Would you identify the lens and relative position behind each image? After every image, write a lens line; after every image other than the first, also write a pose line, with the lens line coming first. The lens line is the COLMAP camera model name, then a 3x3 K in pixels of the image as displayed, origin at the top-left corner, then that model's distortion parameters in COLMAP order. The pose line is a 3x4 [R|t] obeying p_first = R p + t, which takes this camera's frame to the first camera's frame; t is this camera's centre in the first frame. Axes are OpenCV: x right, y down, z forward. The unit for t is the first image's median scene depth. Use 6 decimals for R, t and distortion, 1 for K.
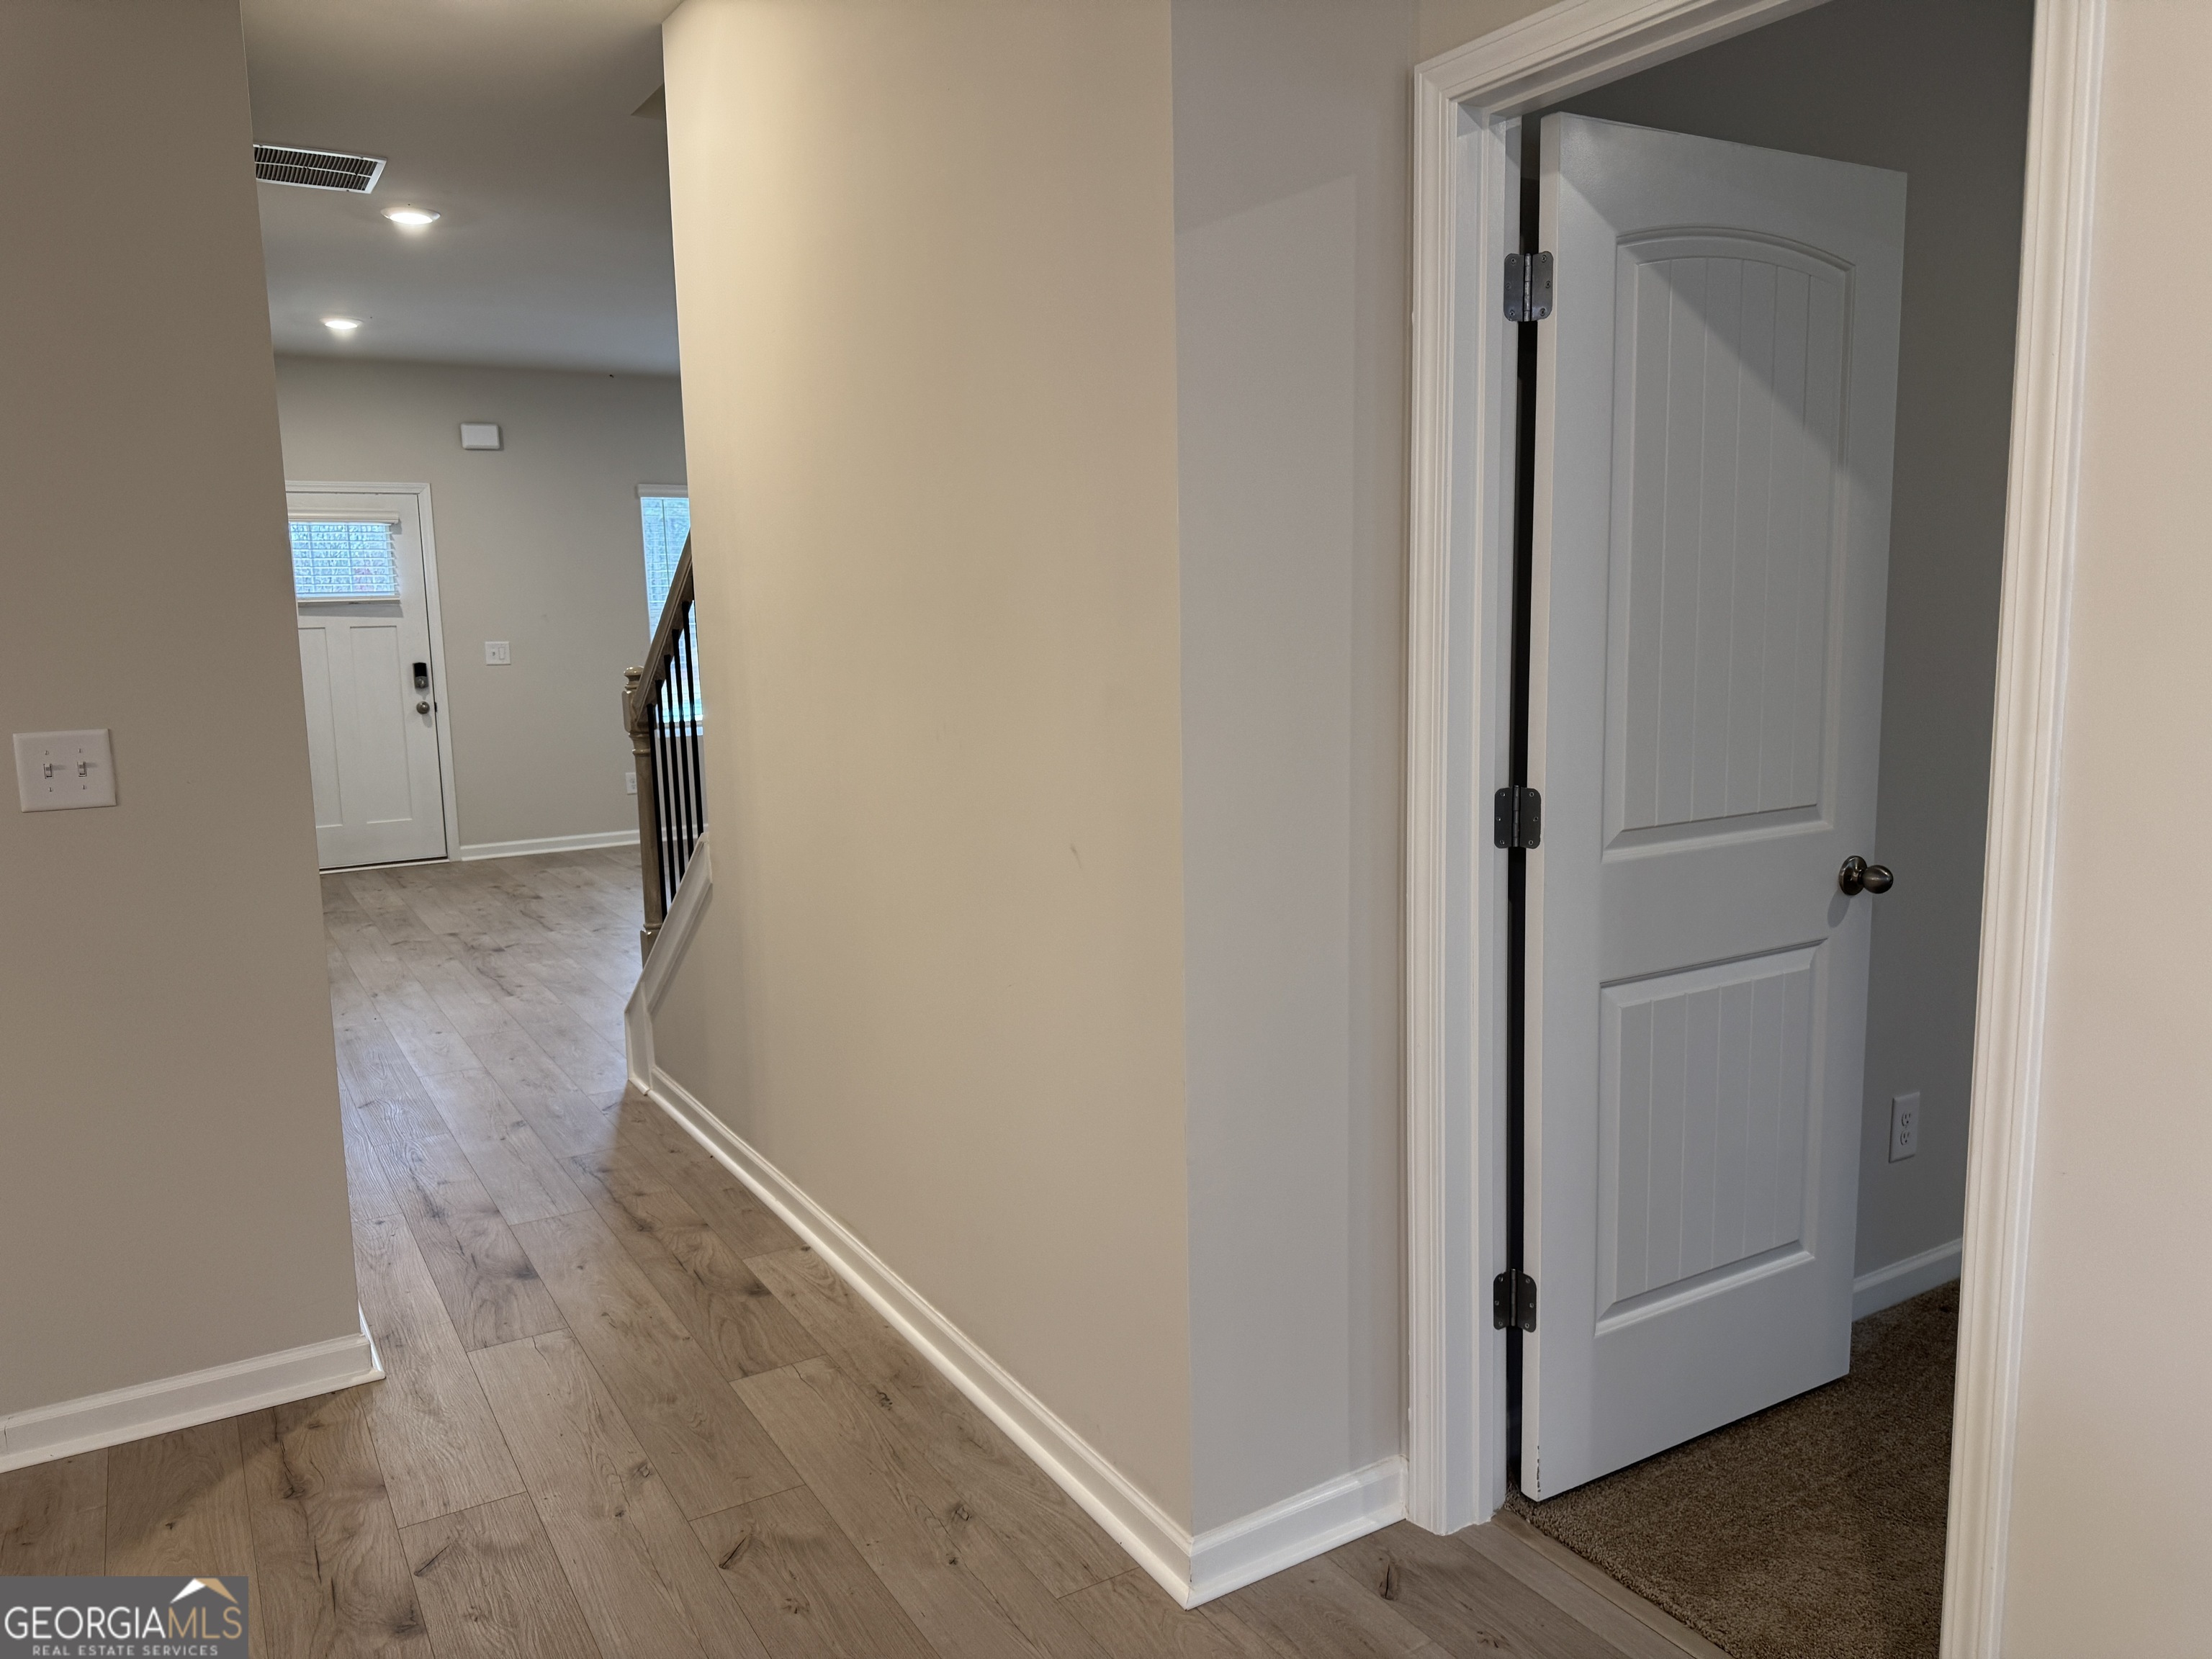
lens RADIAL K [[1572.8, 0, 1101.3], [0, 1572.8, 823.4], [0, 0, 1]] dist [0.079342, -0.008182]
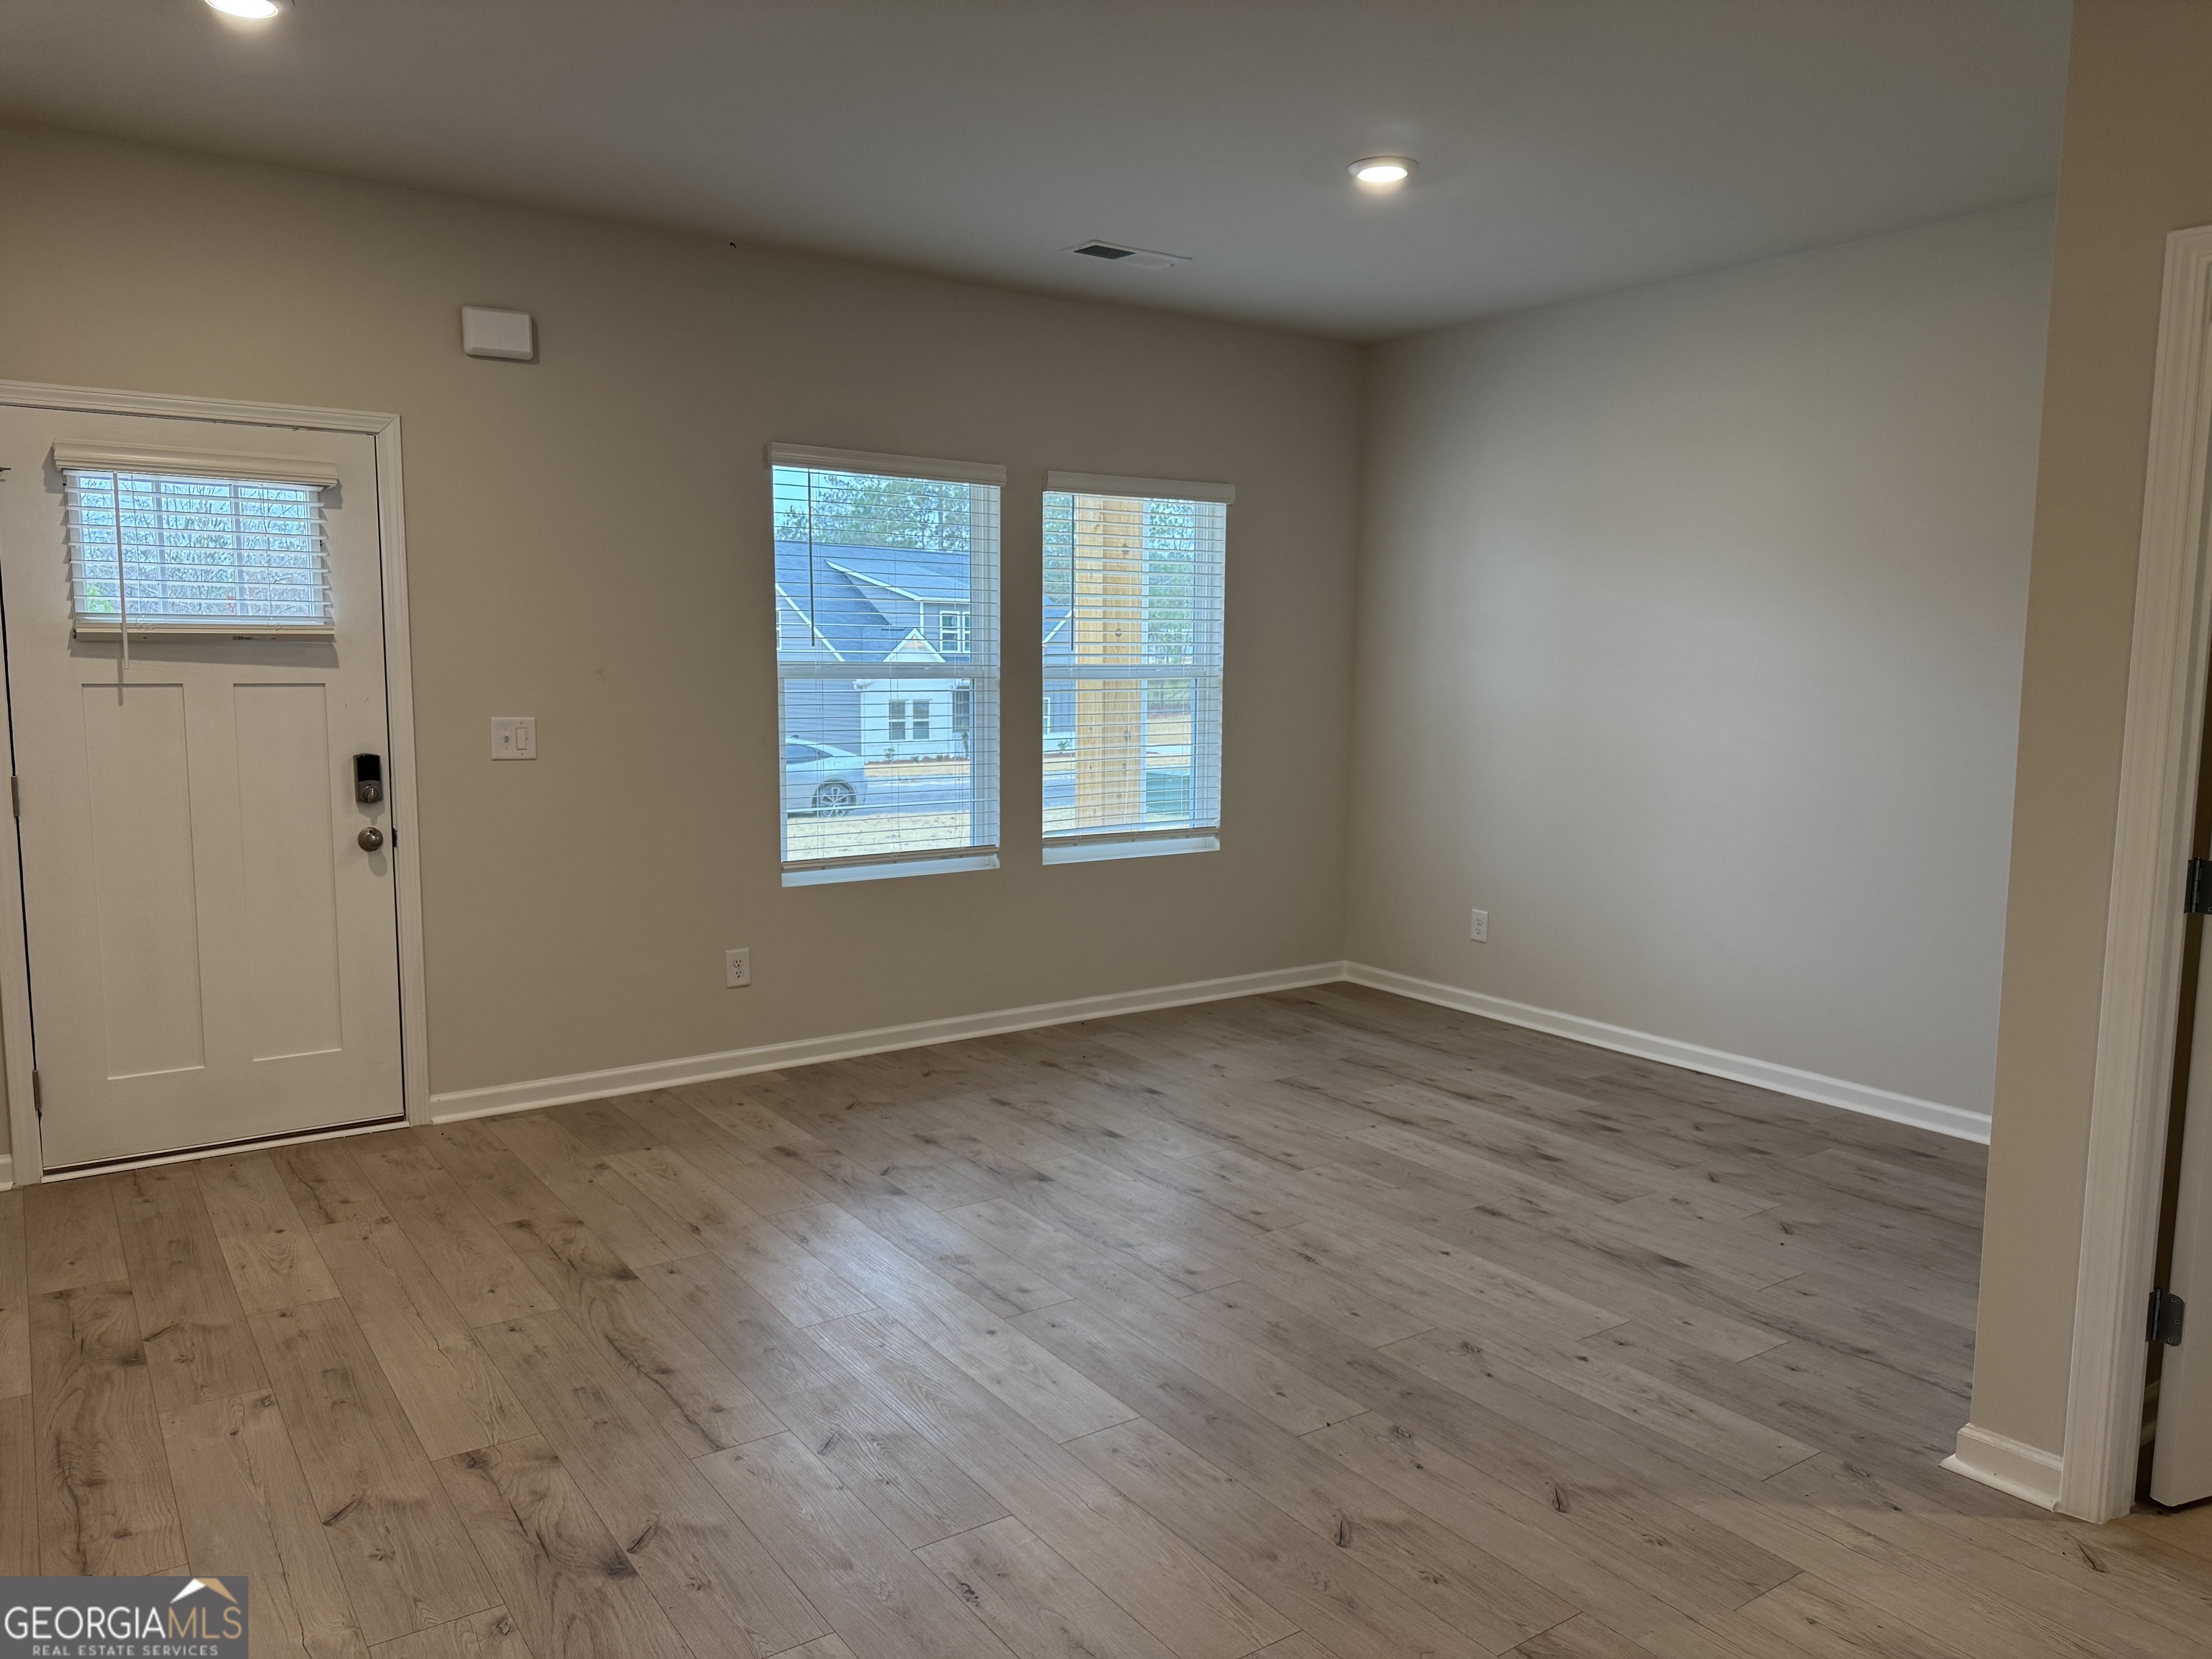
lens RADIAL K [[1572.8, 0, 1106.7], [0, 1572.8, 846.0], [0, 0, 1]] dist [0.079342, -0.008182]
pose [[0.996580, 0.026791, 0.078176, -0.223902], [-0.025979, 0.999598, -0.011395, -0.070602], [-0.078449, 0.009325, 0.996874, 0.454298]]
